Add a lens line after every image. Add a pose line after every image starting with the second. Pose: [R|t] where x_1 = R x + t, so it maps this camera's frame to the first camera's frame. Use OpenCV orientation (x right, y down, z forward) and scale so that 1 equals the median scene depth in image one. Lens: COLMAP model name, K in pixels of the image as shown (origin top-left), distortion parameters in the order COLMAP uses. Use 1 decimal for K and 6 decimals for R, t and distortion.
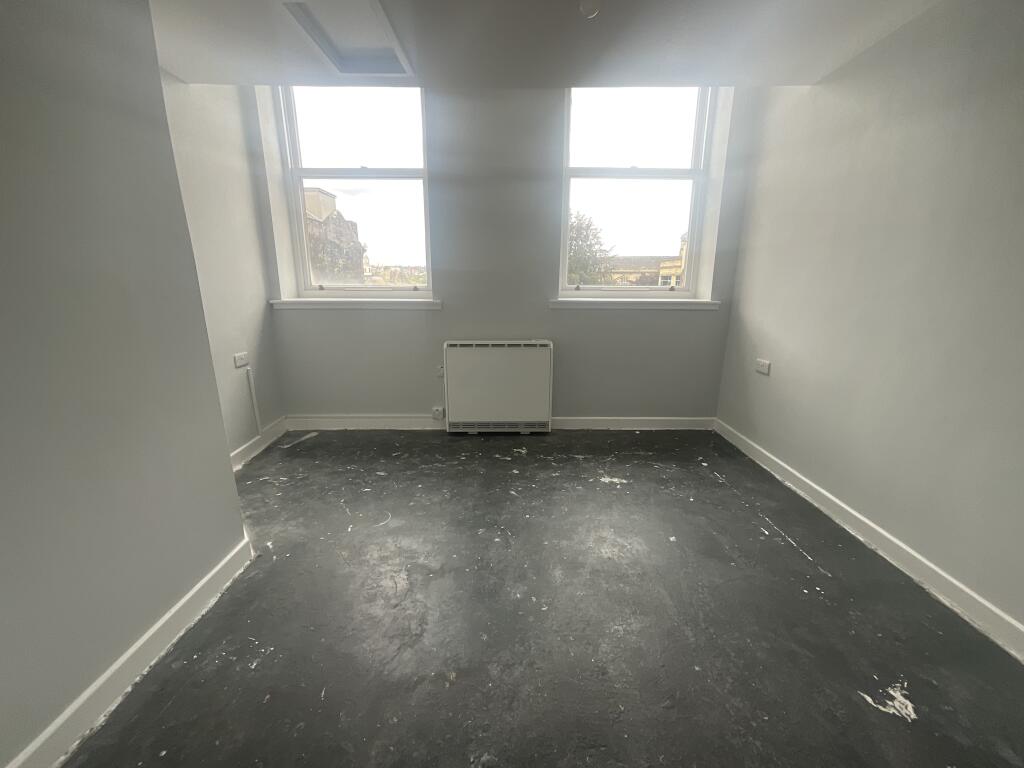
lens RADIAL K [[414.9, 0, 512.0], [0, 414.9, 384.0], [0, 0, 1]] dist [-0.000080, 0.000145]
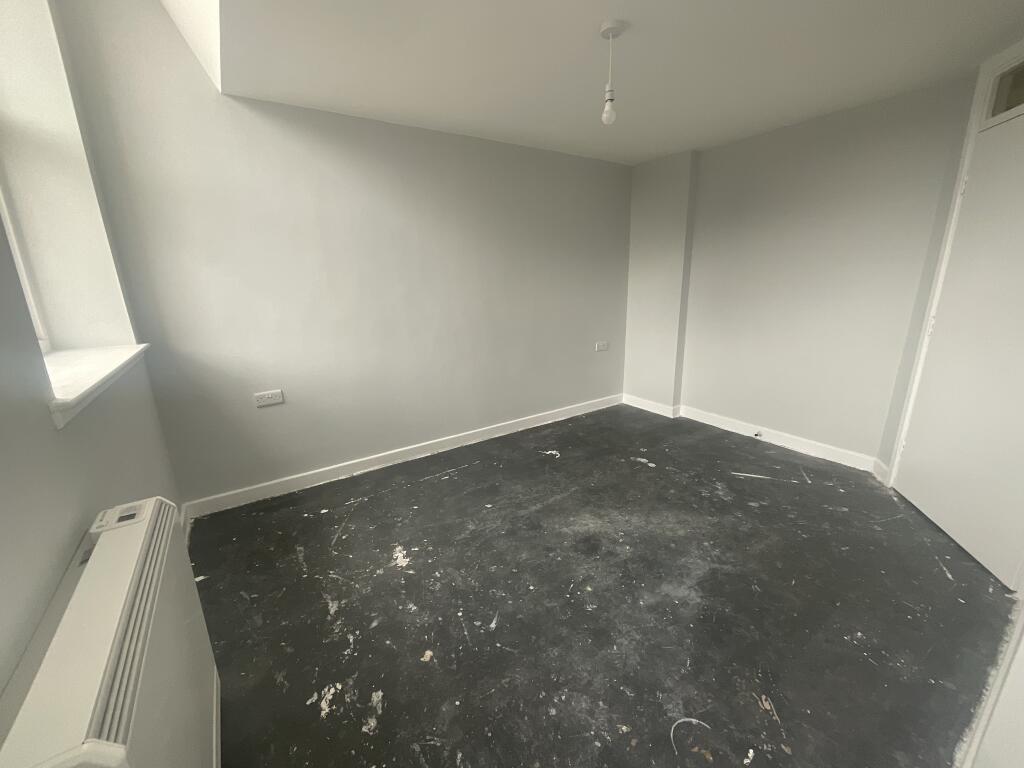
lens RADIAL K [[414.9, 0, 512.0], [0, 414.9, 384.0], [0, 0, 1]] dist [-0.000080, 0.000145]
pose [[-0.554443, -0.206895, 0.806094, -0.442413], [0.225311, 0.895114, 0.384715, -0.318825], [-0.801141, 0.394925, -0.449674, 1.030338]]
